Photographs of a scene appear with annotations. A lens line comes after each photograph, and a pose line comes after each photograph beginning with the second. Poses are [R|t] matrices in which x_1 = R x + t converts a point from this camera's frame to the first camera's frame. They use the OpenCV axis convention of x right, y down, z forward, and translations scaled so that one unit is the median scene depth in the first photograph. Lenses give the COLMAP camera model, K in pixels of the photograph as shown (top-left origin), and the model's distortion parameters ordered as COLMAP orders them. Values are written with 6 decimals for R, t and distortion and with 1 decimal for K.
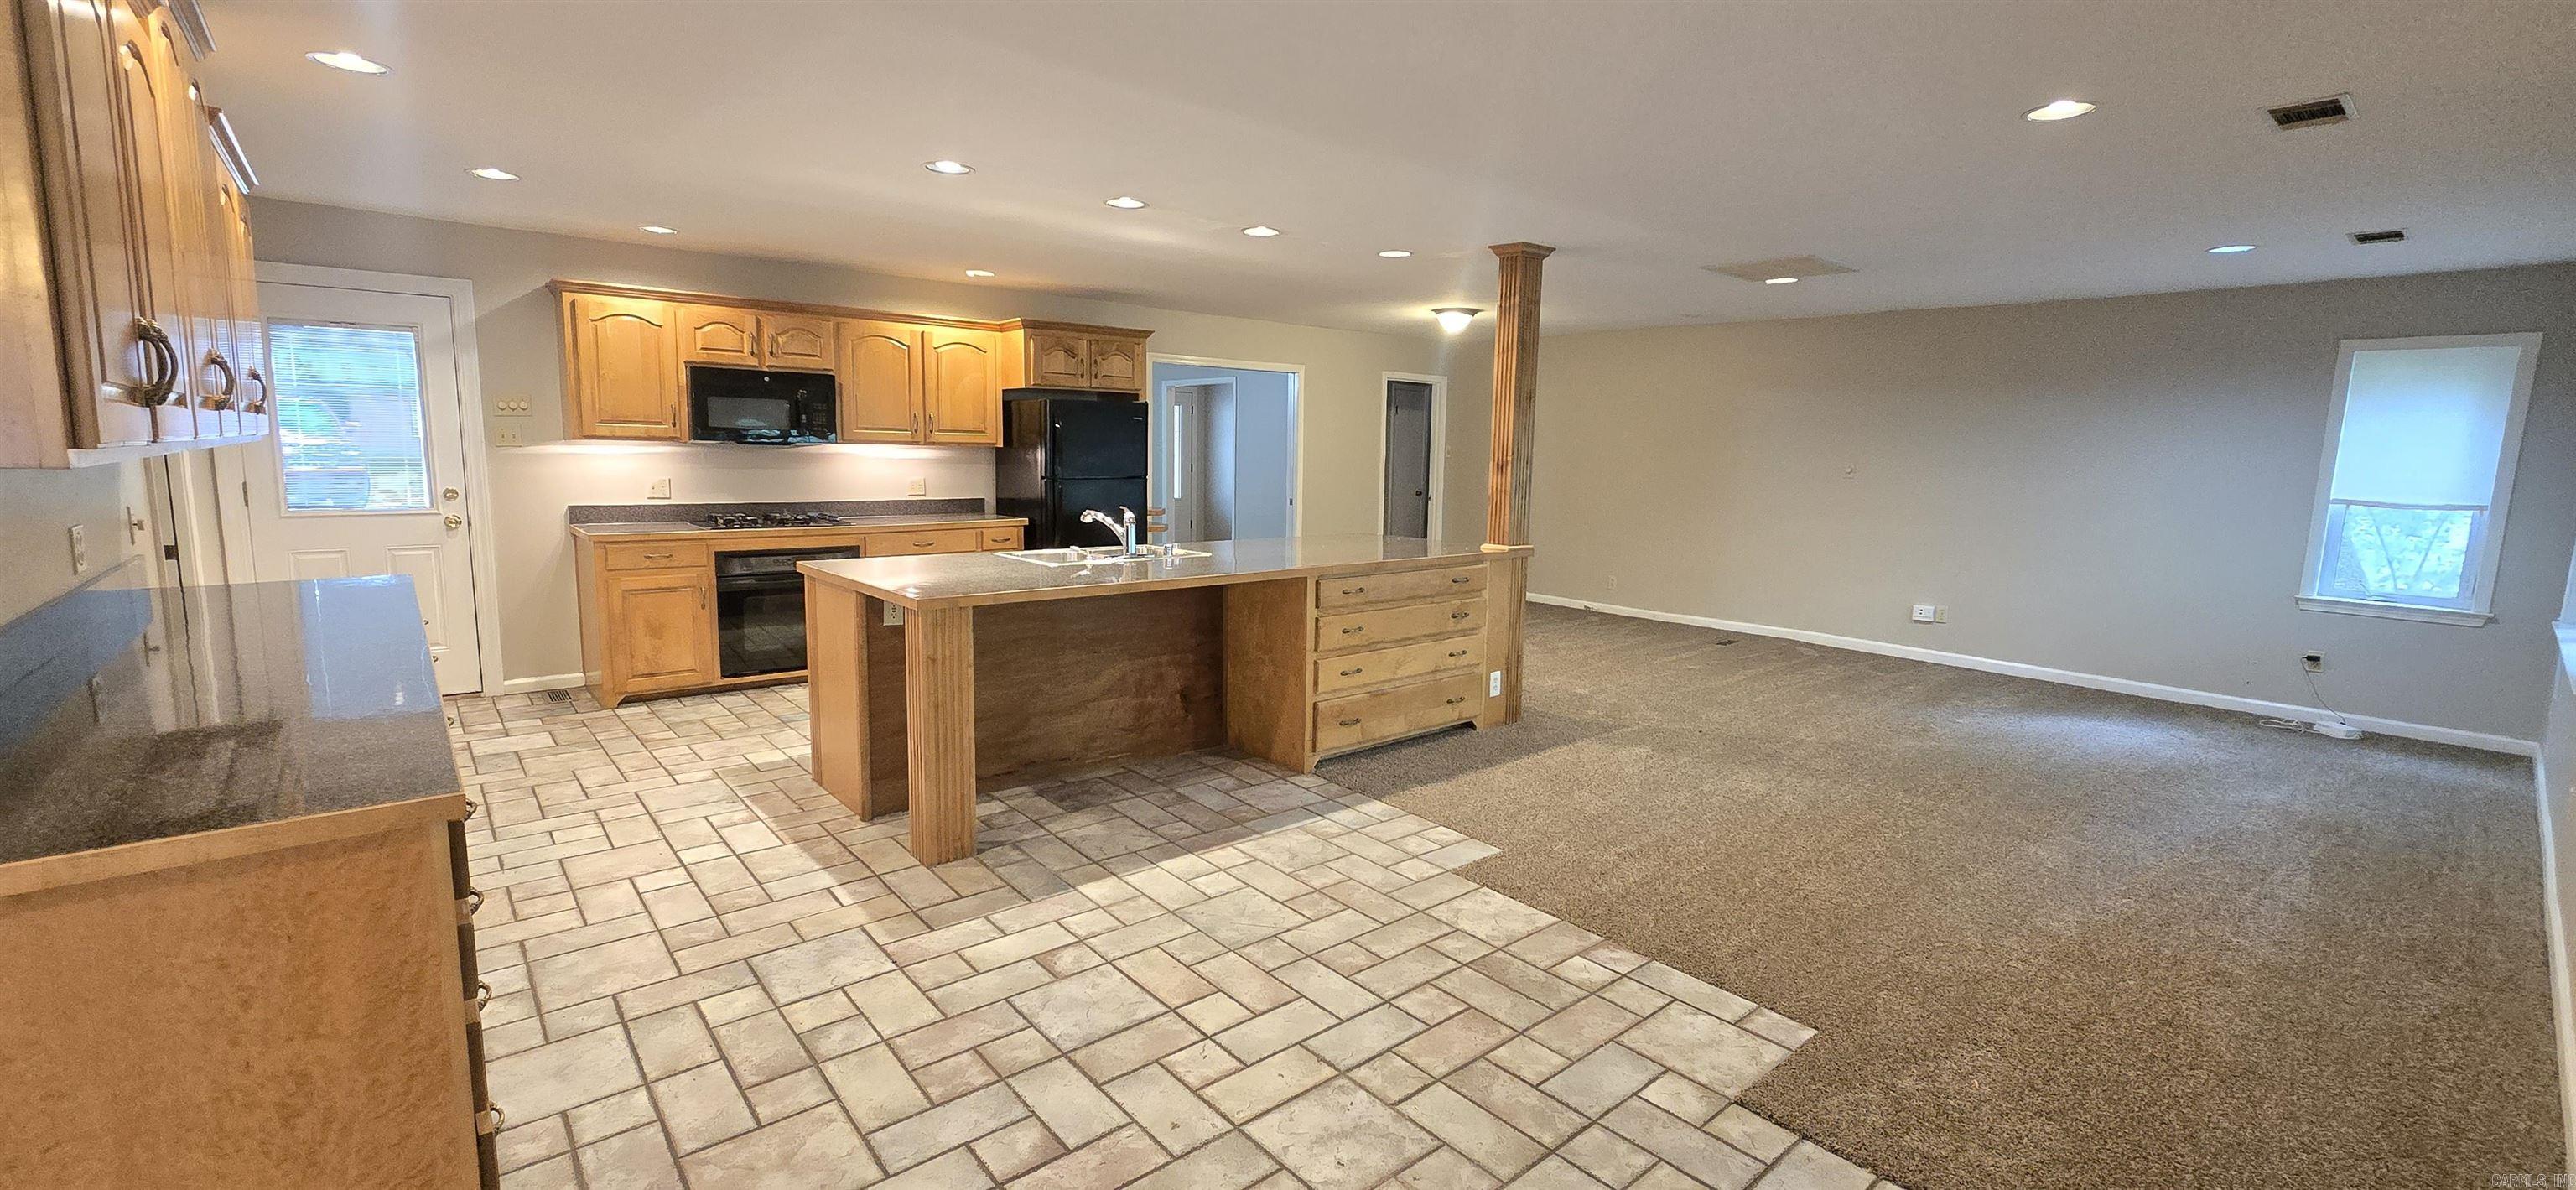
lens RADIAL K [[1046.9, 0, 1294.6], [0, 1046.9, 590.1], [0, 0, 1]] dist [-0.008919, 0.002222]
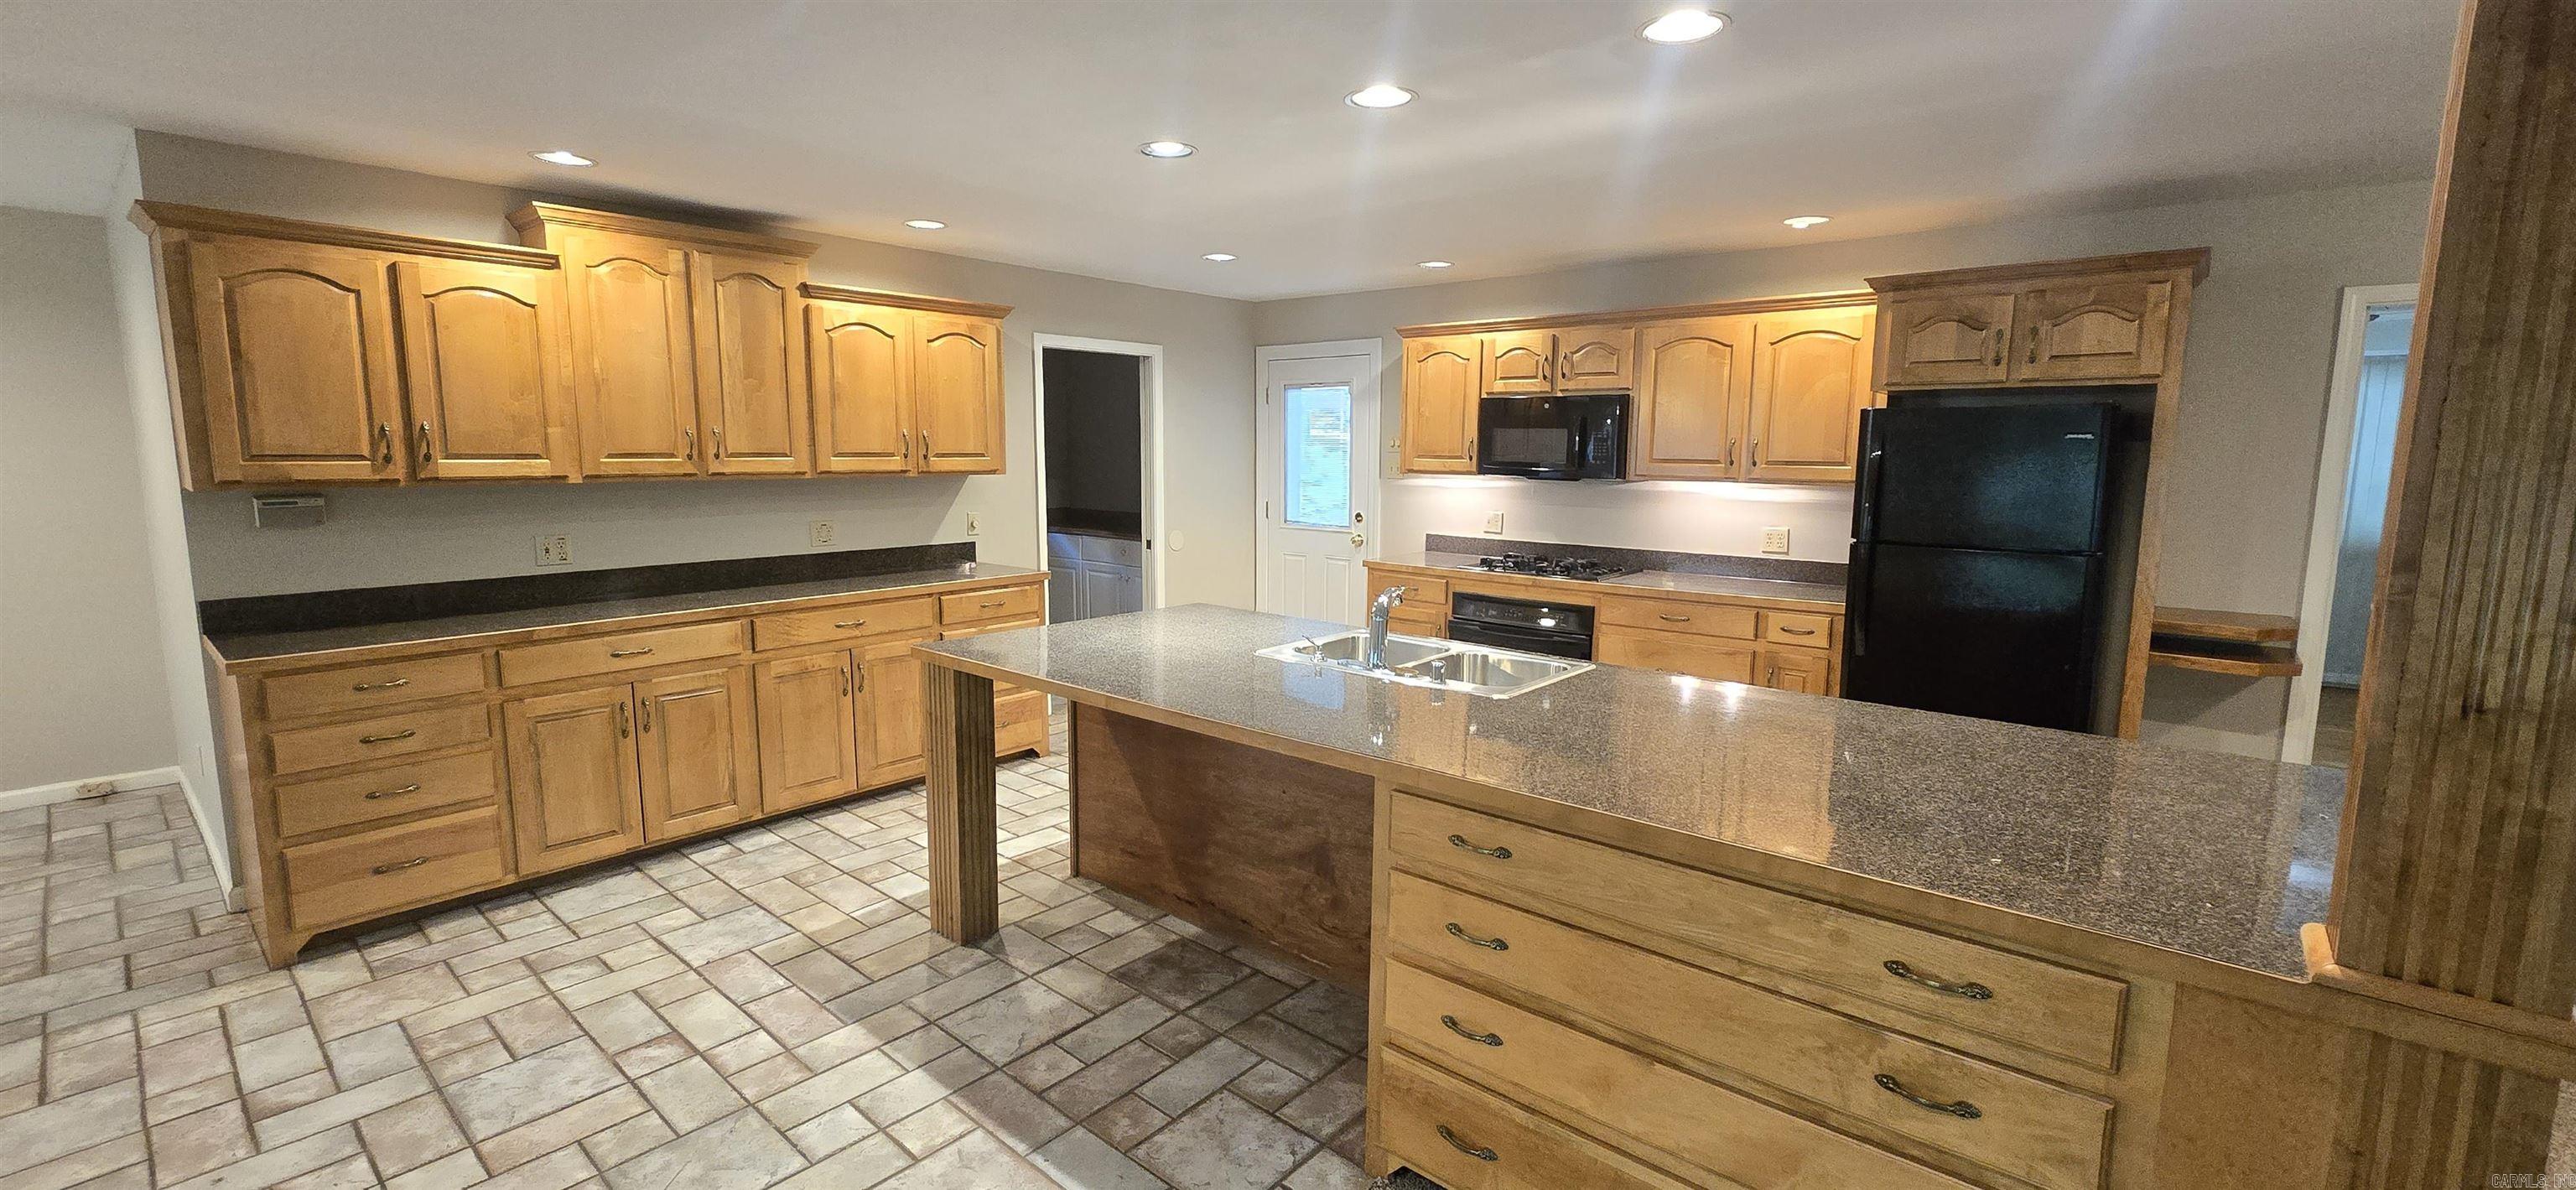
lens RADIAL K [[1046.9, 0, 1281.0], [0, 1046.9, 579.4], [0, 0, 1]] dist [-0.008919, 0.002222]
pose [[0.140625, 0.104568, -0.984525, 0.495257], [-0.137180, 0.986873, 0.085223, -0.144367], [0.980513, 0.123073, 0.153124, 0.933854]]
